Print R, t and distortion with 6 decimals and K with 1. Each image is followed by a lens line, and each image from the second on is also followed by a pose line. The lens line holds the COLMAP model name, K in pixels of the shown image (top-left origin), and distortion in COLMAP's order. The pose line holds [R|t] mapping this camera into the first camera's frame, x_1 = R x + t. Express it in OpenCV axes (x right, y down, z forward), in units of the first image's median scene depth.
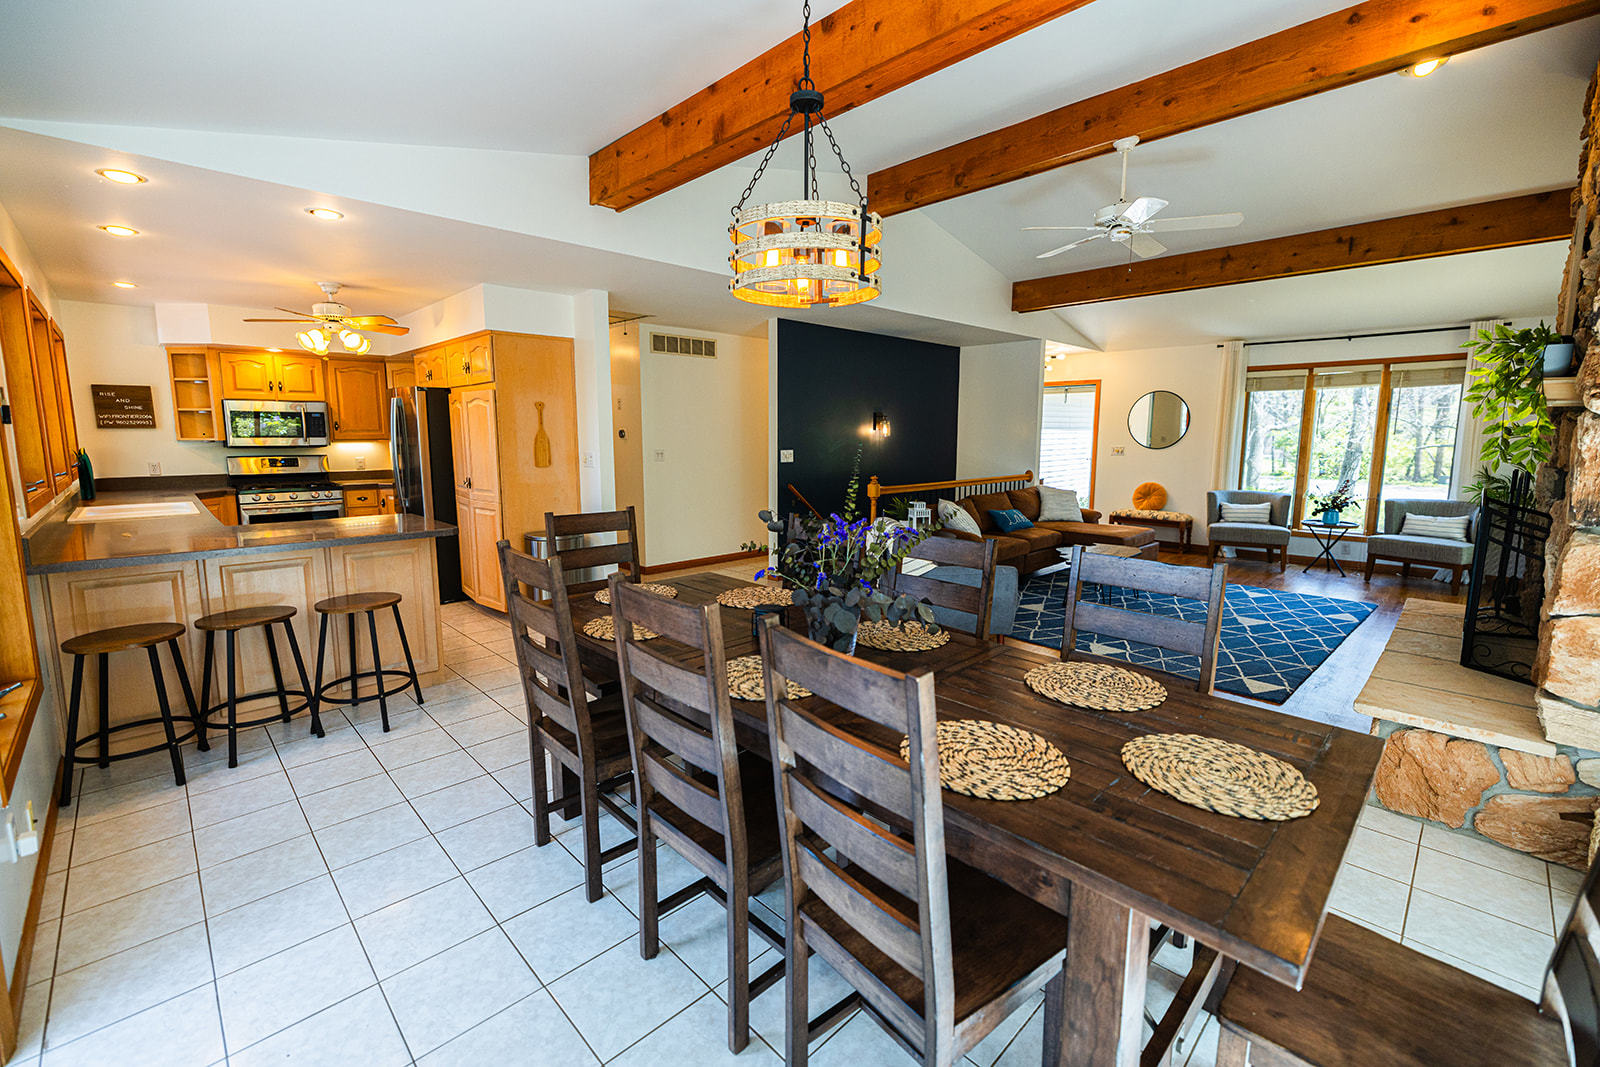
lens RADIAL K [[682.3, 0, 801.6], [0, 682.3, 525.7], [0, 0, 1]] dist [-0.001808, -0.000650]
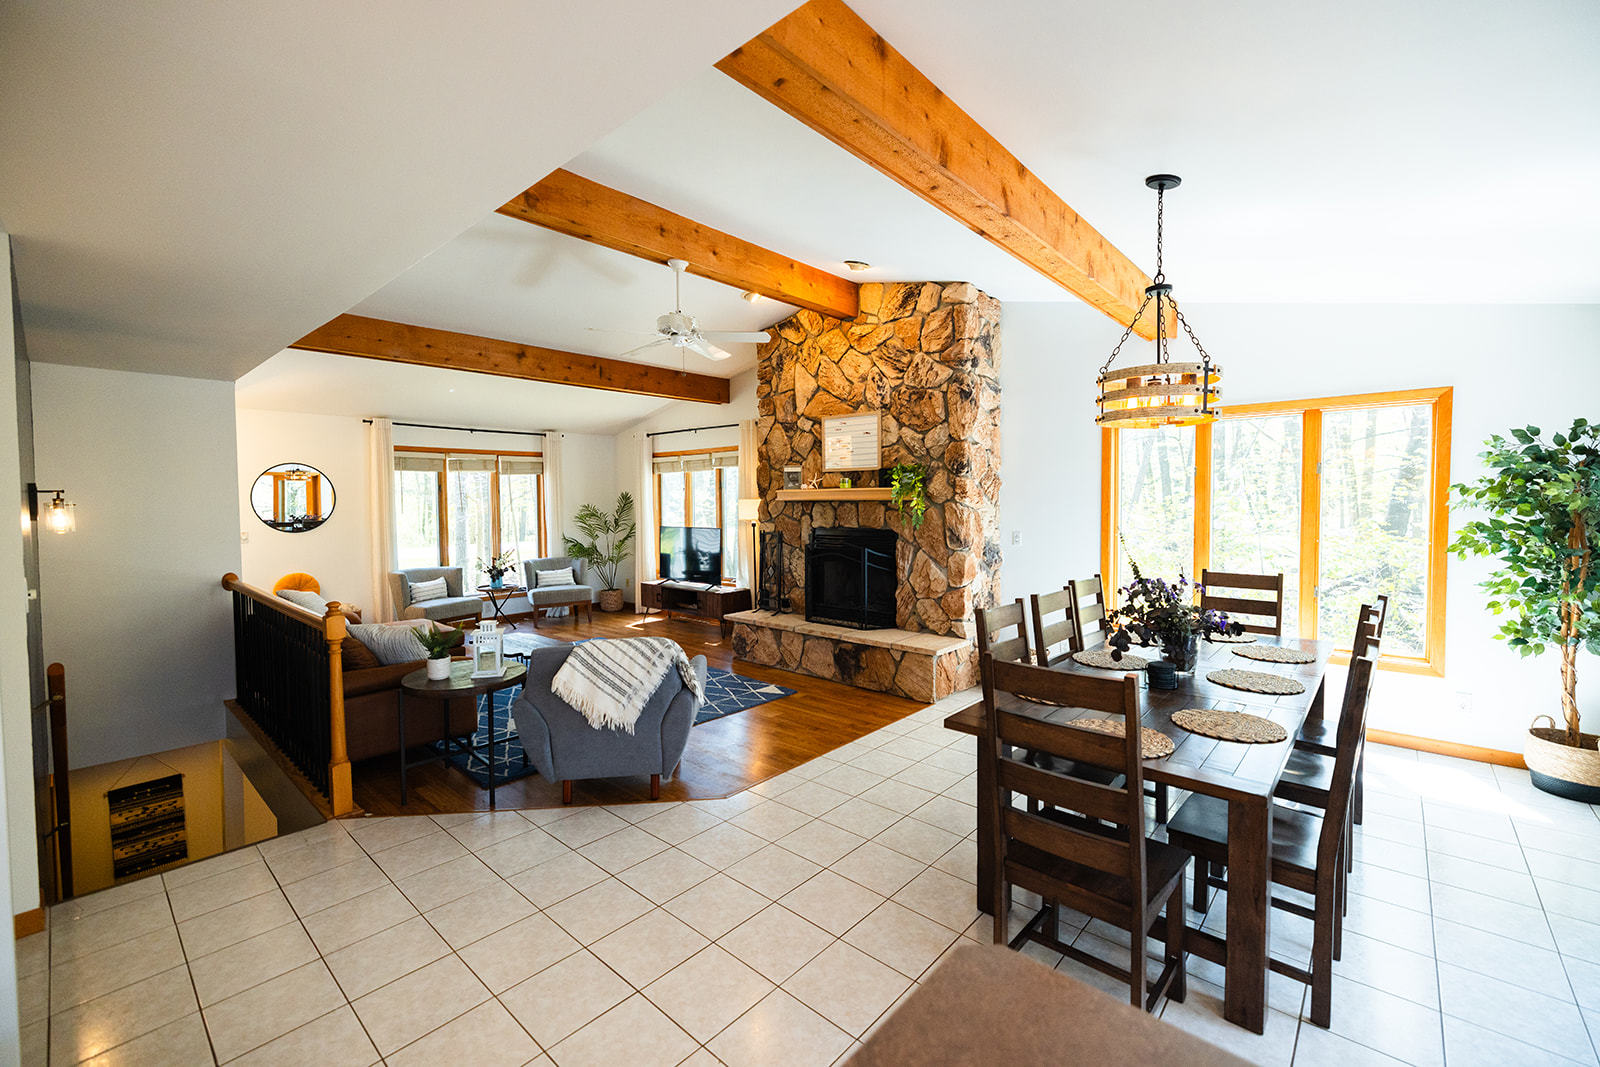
lens RADIAL K [[668.1, 0, 800.0], [0, 668.1, 533.5], [0, 0, 1]] dist [-0.012780, -0.000271]
pose [[-0.068184, -0.050151, 0.996411, -2.070940], [0.140011, 0.988371, 0.059327, -0.476073], [-0.987799, 0.143554, -0.060369, 2.868137]]
